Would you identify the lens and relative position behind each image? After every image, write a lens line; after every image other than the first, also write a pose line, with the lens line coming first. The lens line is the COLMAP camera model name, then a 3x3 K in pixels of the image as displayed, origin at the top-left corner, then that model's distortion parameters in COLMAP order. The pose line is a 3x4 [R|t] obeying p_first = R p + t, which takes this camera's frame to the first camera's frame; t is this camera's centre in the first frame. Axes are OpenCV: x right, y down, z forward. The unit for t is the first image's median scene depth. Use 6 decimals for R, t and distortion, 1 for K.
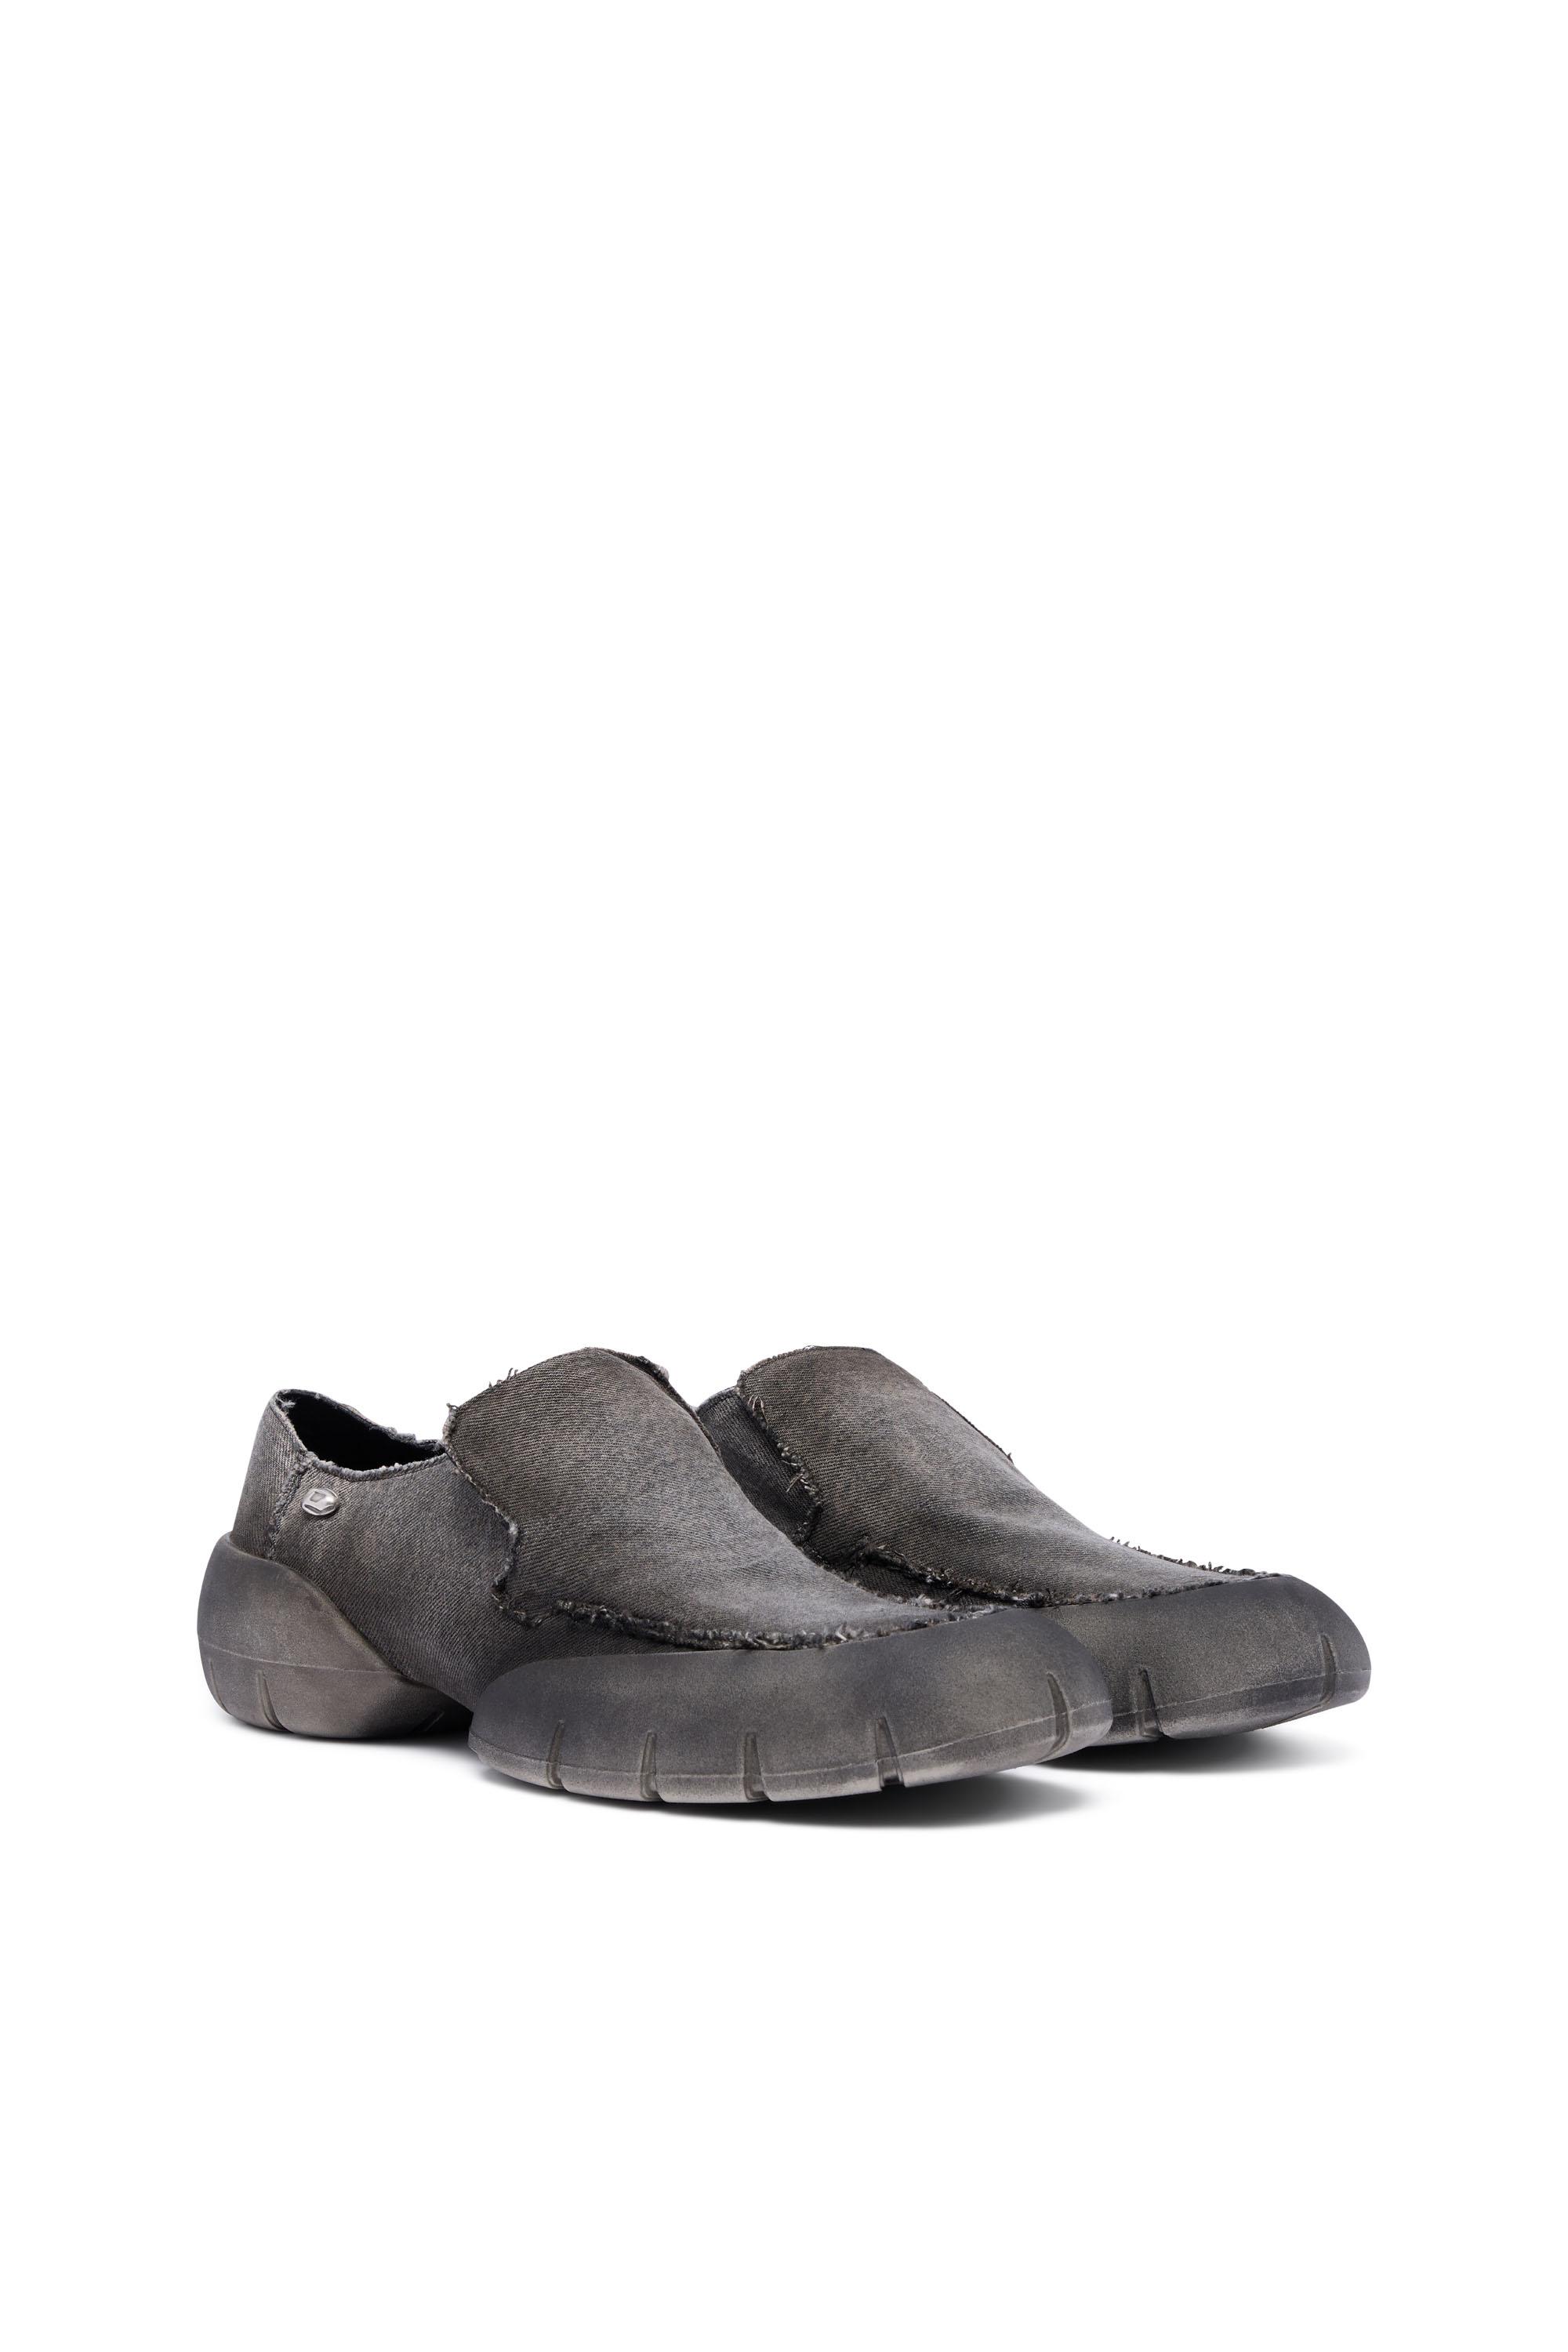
lens RADIAL K [[6043.1, 0, 784.0], [0, 6043.1, 1176.0], [0, 0, 1]] dist [-0.054207, 0.090371]
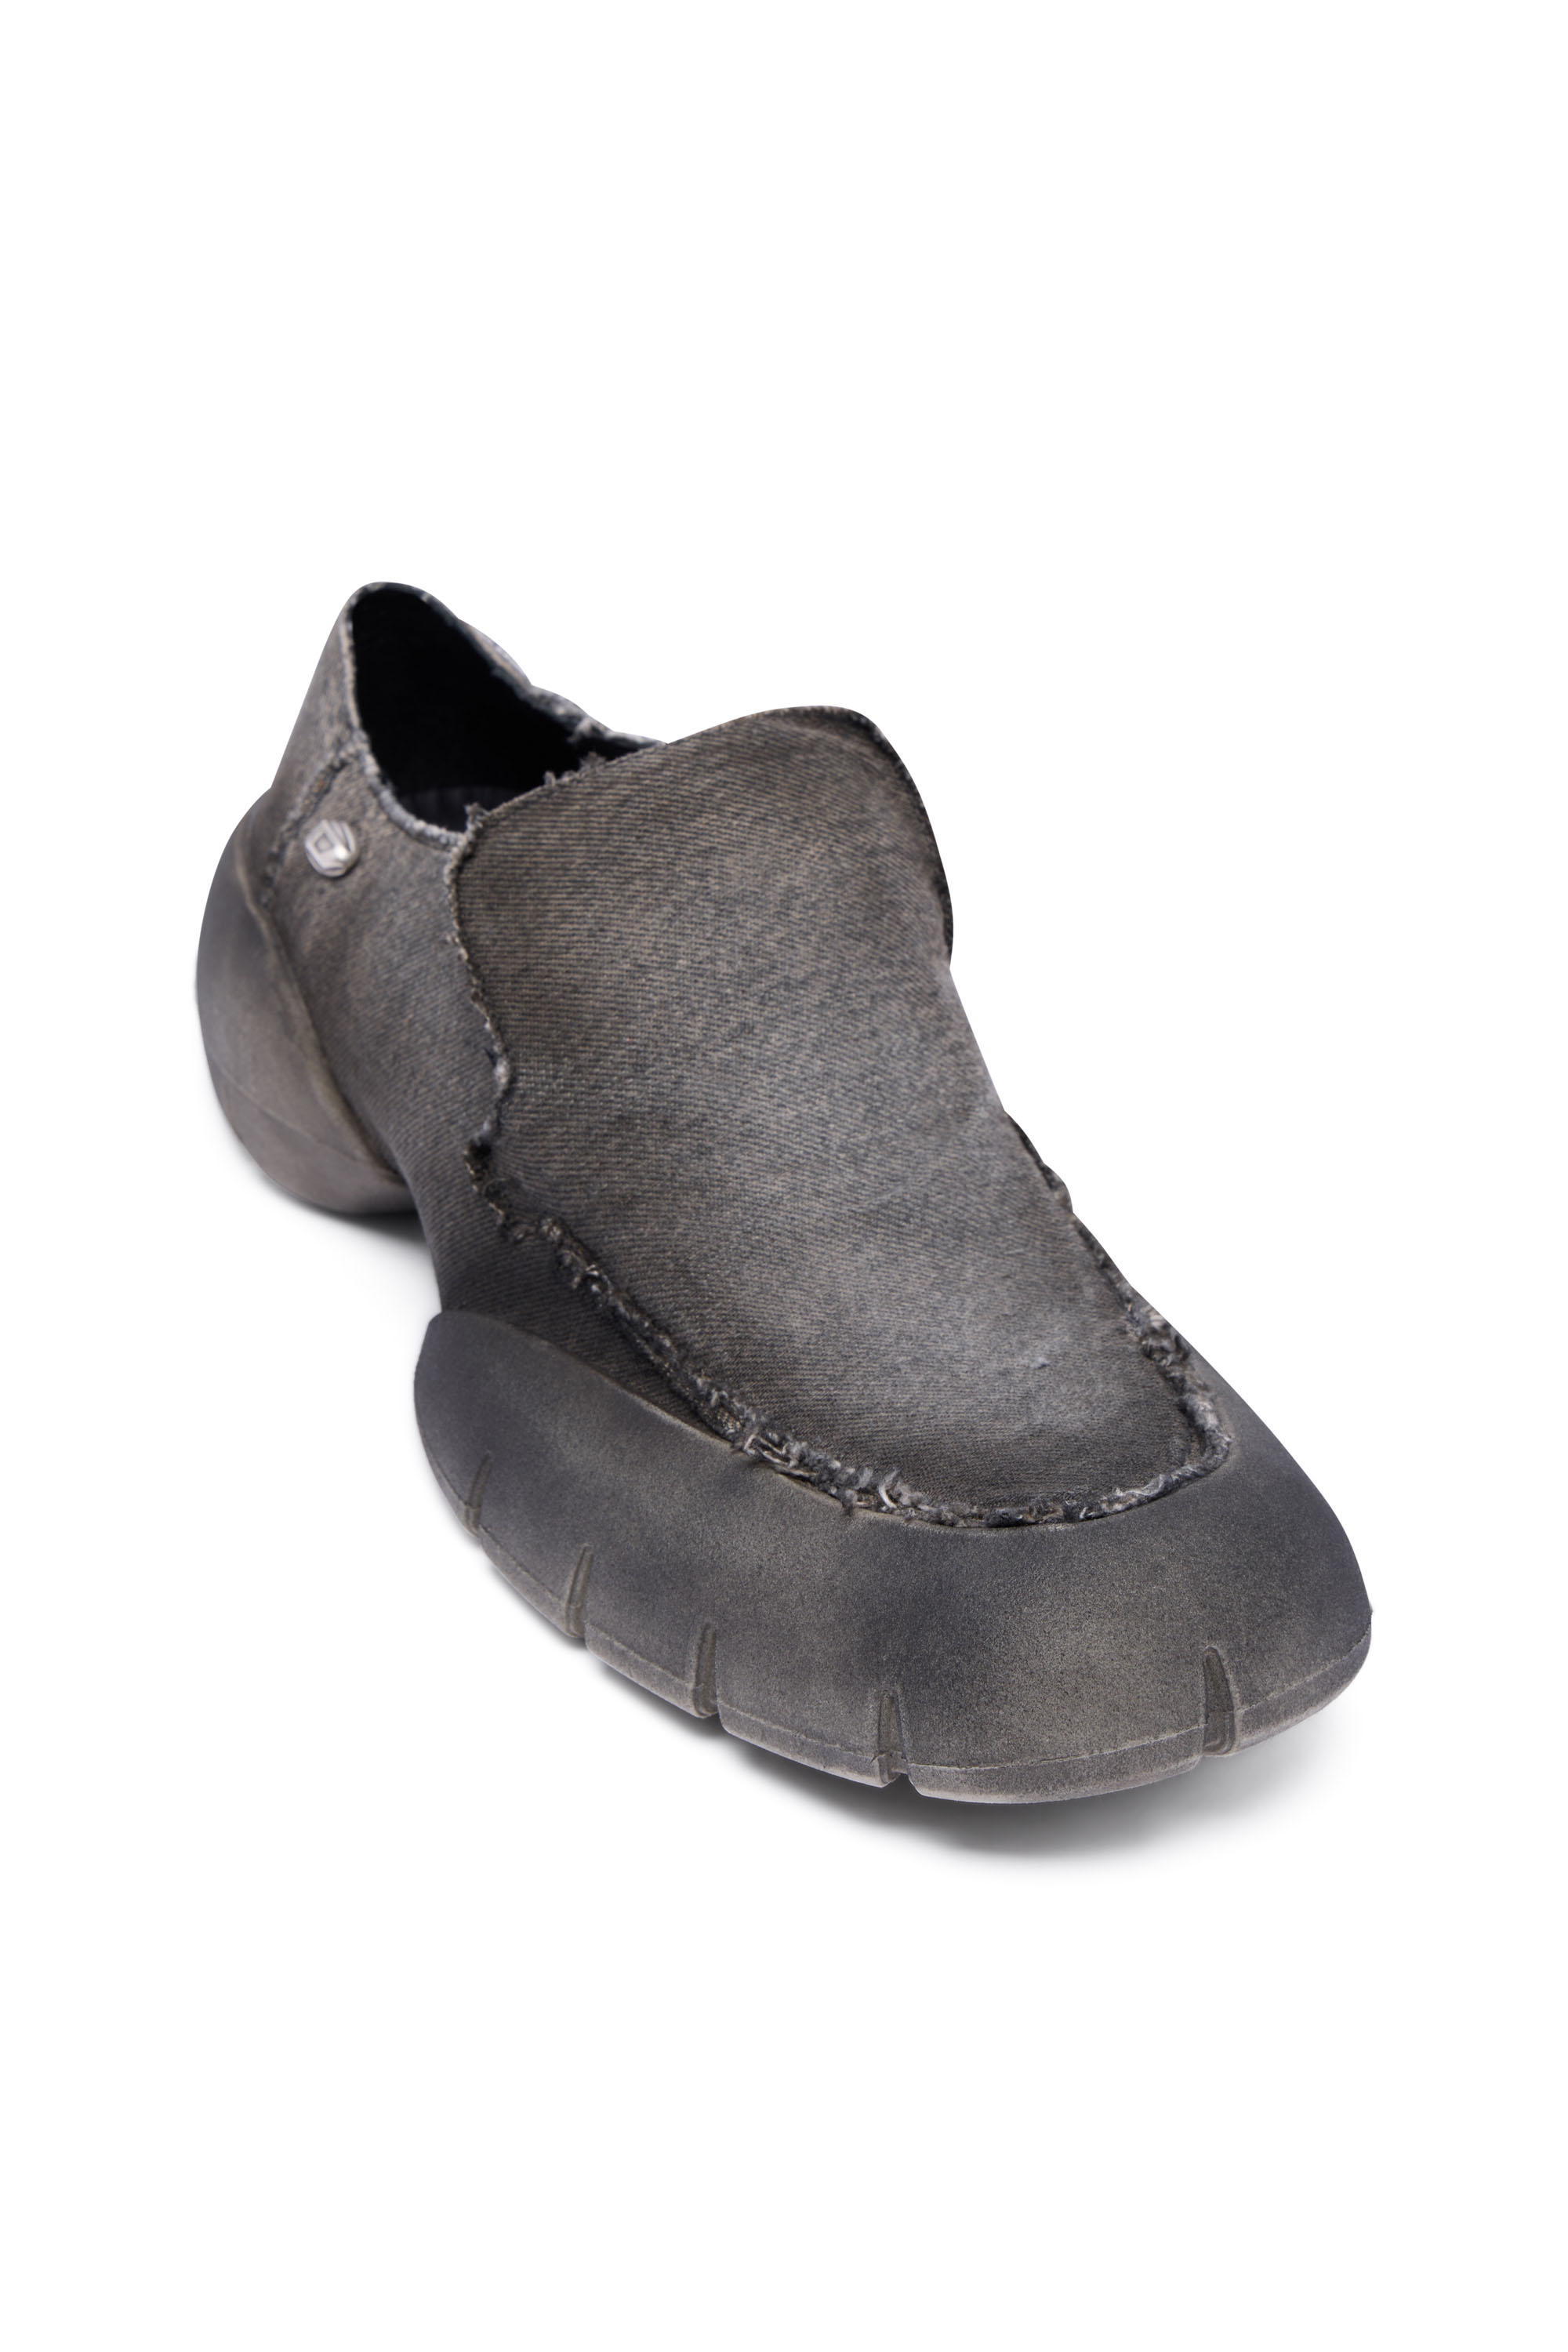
lens RADIAL K [[6043.1, 0, 784.0], [0, 6043.1, 1176.0], [0, 0, 1]] dist [-0.054207, 0.090371]
pose [[0.953061, 0.196952, -0.229966, 0.122348], [-0.090372, 0.909940, 0.404774, -0.178646], [0.288976, -0.364992, 0.885027, 0.470496]]
